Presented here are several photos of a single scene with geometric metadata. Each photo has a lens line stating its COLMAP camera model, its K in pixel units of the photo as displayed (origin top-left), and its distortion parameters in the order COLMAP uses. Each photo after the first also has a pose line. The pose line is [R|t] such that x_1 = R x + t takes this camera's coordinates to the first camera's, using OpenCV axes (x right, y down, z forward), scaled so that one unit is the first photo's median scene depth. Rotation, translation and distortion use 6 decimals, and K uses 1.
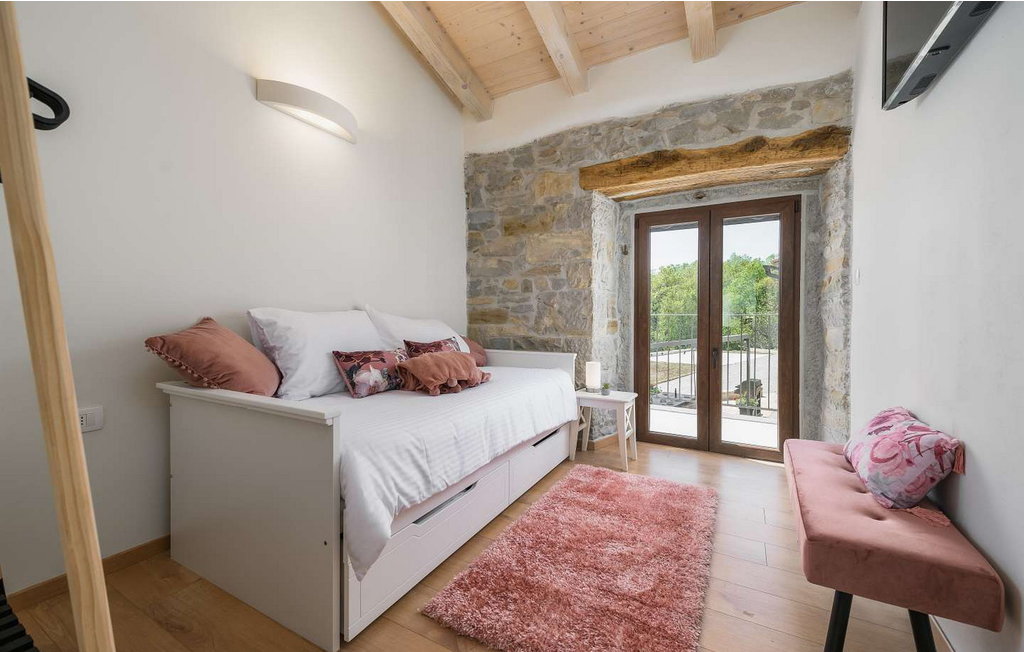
lens RADIAL K [[407.1, 0, 512.0], [0, 407.1, 326.0], [0, 0, 1]] dist [0.001372, -0.000078]
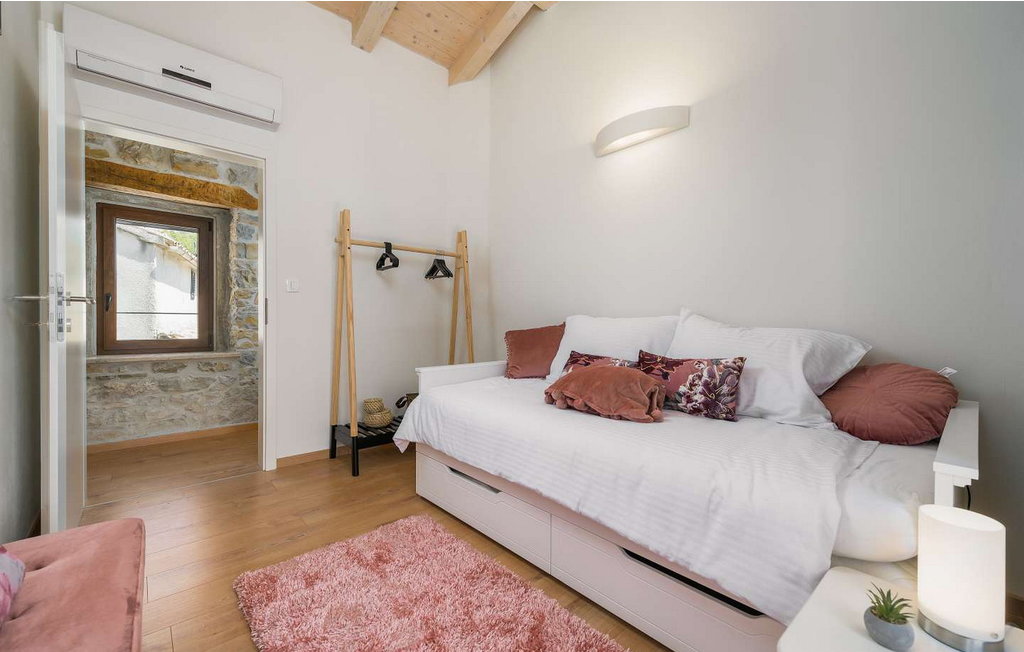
lens RADIAL K [[407.1, 0, 512.0], [0, 407.1, 326.0], [0, 0, 1]] dist [0.001372, -0.000078]
pose [[-0.339977, 0.000902, -0.940433, 0.849207], [-0.015244, 0.999863, 0.006470, -0.019028], [0.940310, 0.016535, -0.339917, 1.402477]]
